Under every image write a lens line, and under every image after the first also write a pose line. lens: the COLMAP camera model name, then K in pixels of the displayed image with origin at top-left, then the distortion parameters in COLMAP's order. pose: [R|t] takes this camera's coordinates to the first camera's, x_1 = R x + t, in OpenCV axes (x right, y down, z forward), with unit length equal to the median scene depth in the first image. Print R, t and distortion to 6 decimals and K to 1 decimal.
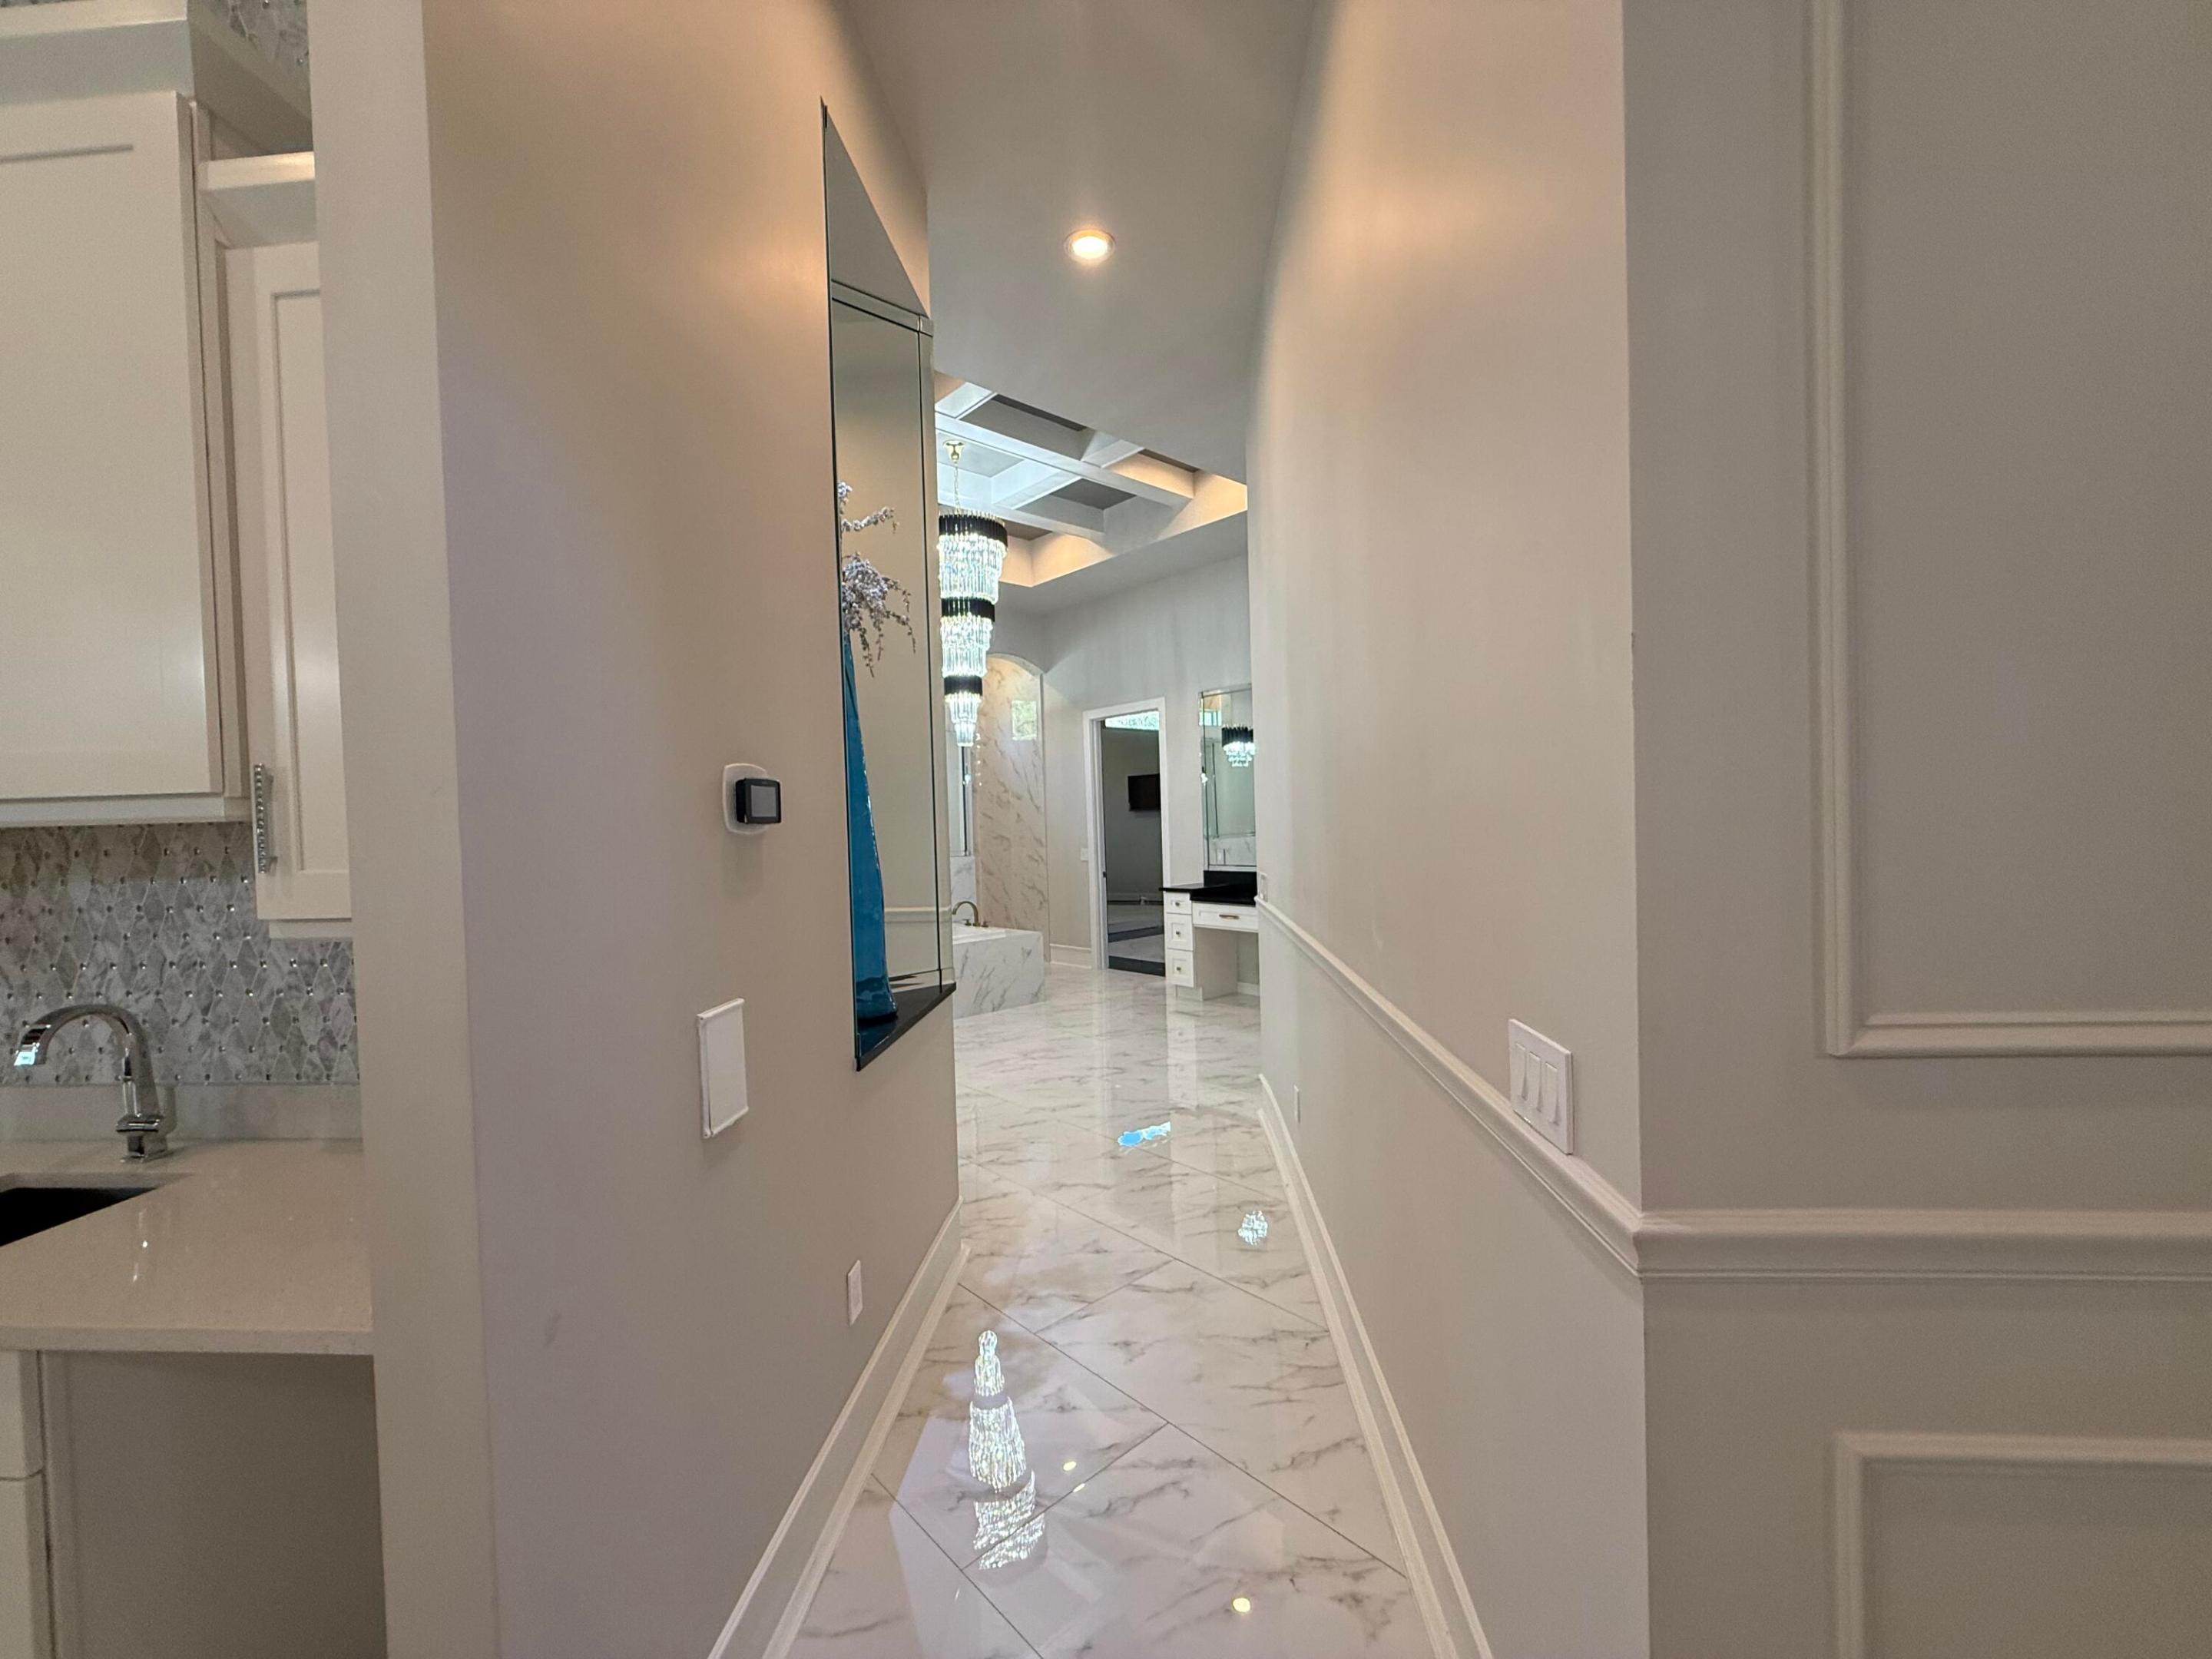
lens RADIAL K [[882.5, 0, 1096.5], [0, 882.5, 835.0], [0, 0, 1]] dist [-0.000083, -0.000171]
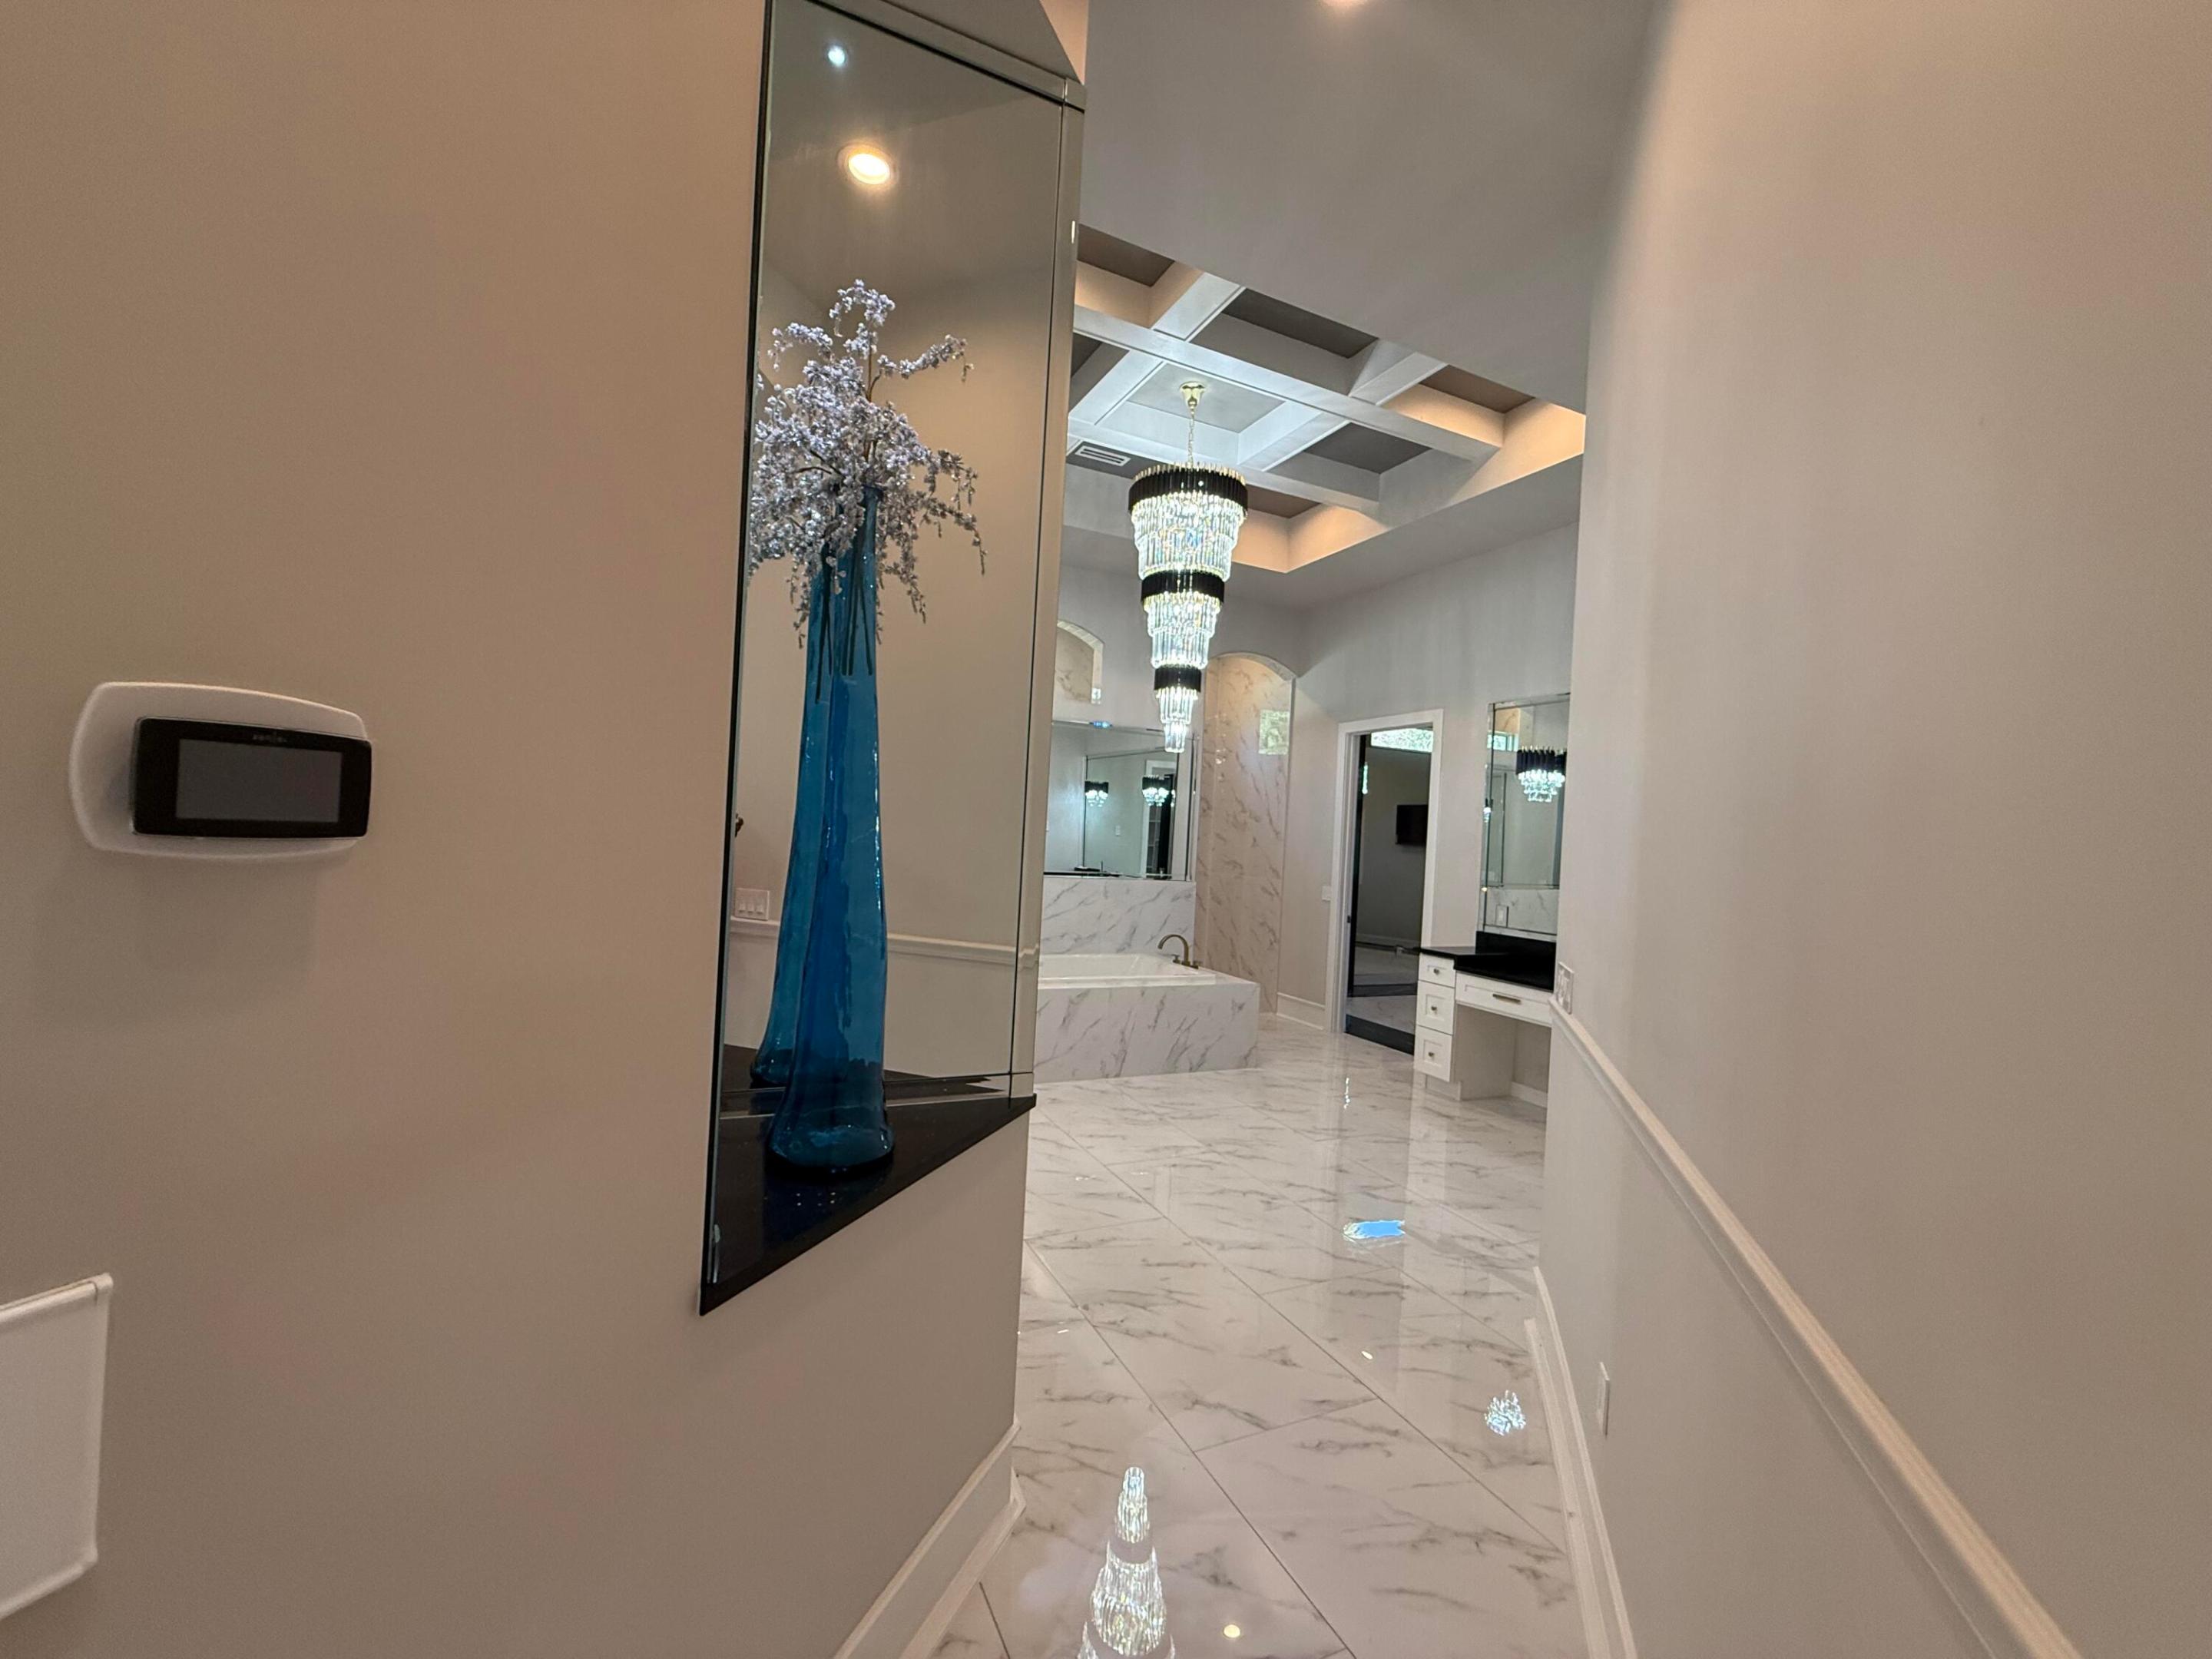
lens RADIAL K [[883.7, 0, 1097.0], [0, 883.7, 835.1], [0, 0, 1]] dist [0.000059, -0.000342]
pose [[0.952572, 0.082314, -0.292969, 0.052173], [-0.088113, 0.996088, -0.006631, -0.021047], [0.291278, 0.032131, 0.956099, 0.337755]]
